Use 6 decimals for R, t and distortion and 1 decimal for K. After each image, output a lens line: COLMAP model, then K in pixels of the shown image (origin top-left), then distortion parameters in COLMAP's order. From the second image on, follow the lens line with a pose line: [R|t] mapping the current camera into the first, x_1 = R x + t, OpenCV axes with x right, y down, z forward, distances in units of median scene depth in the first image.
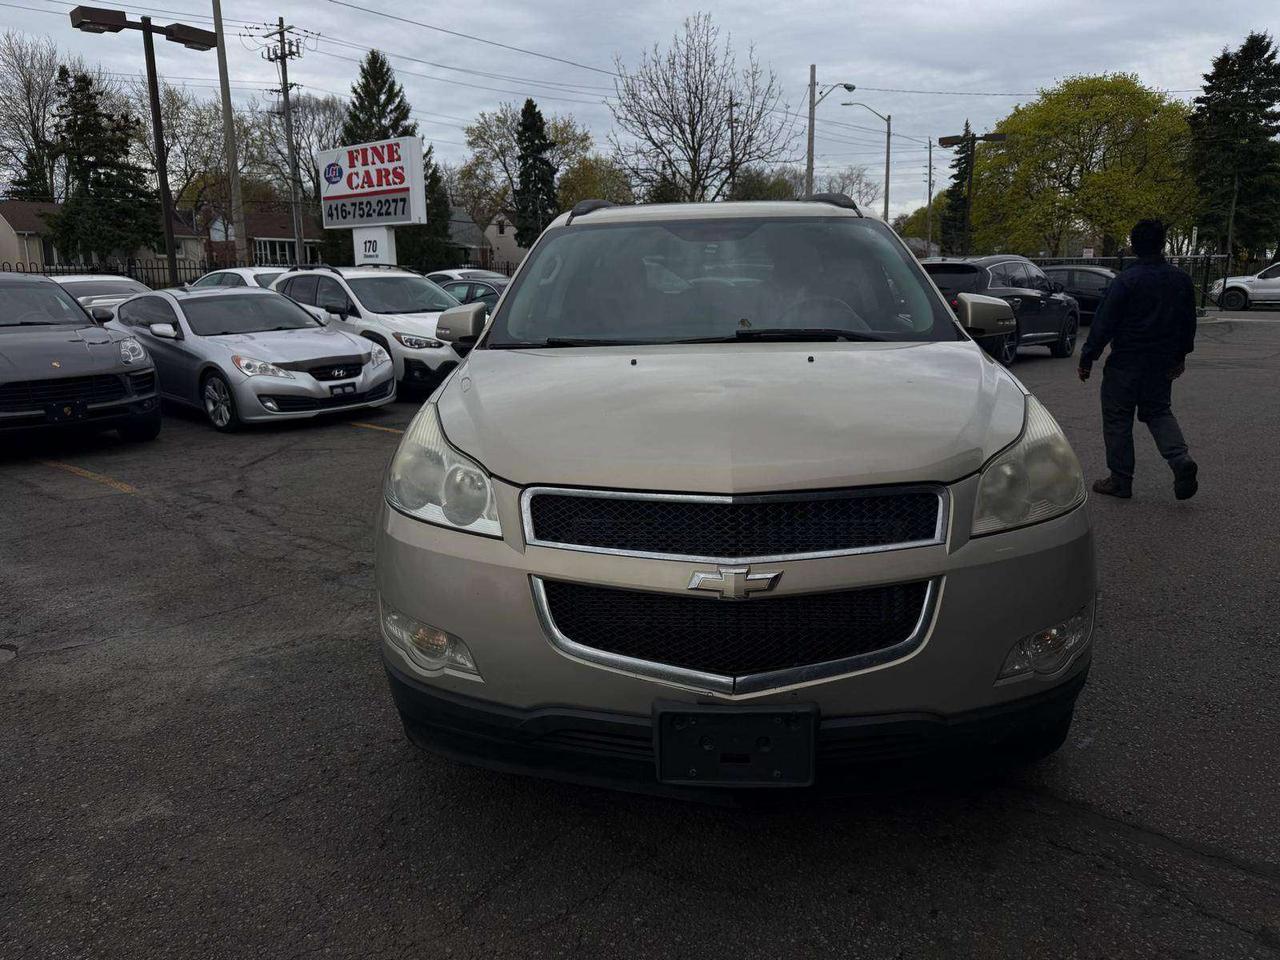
lens RADIAL K [[919.9, 0, 620.2], [0, 919.9, 472.3], [0, 0, 1]] dist [0.031343, -0.048933]
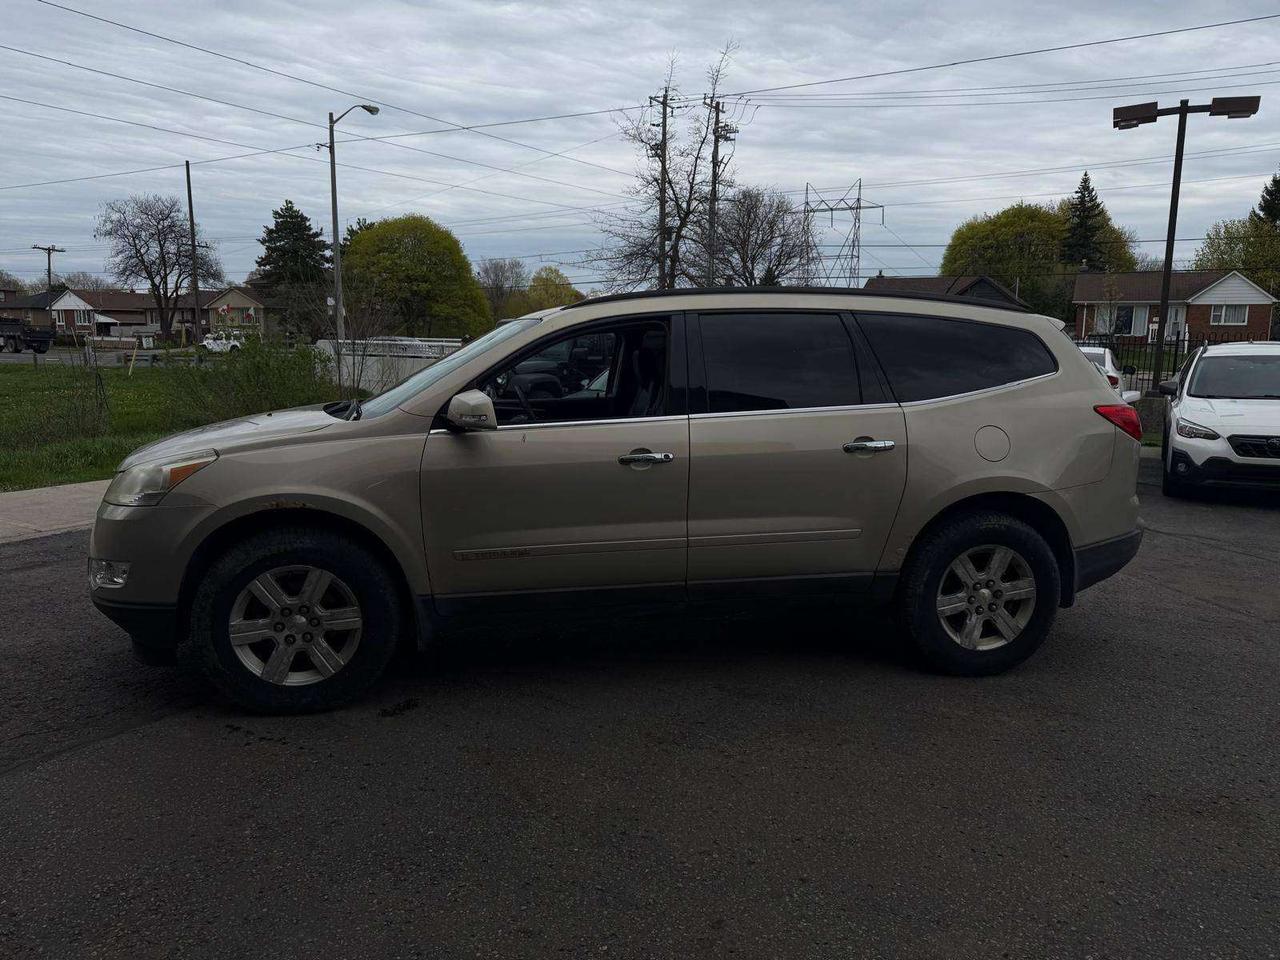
lens RADIAL K [[919.9, 0, 640.0], [0, 919.9, 479.4], [0, 0, 1]] dist [0.031343, -0.048933]
pose [[0.245808, 0.144737, -0.958452, 0.133760], [-0.205309, 0.974129, 0.094450, -0.020599], [0.947326, 0.173562, 0.269165, 0.081498]]
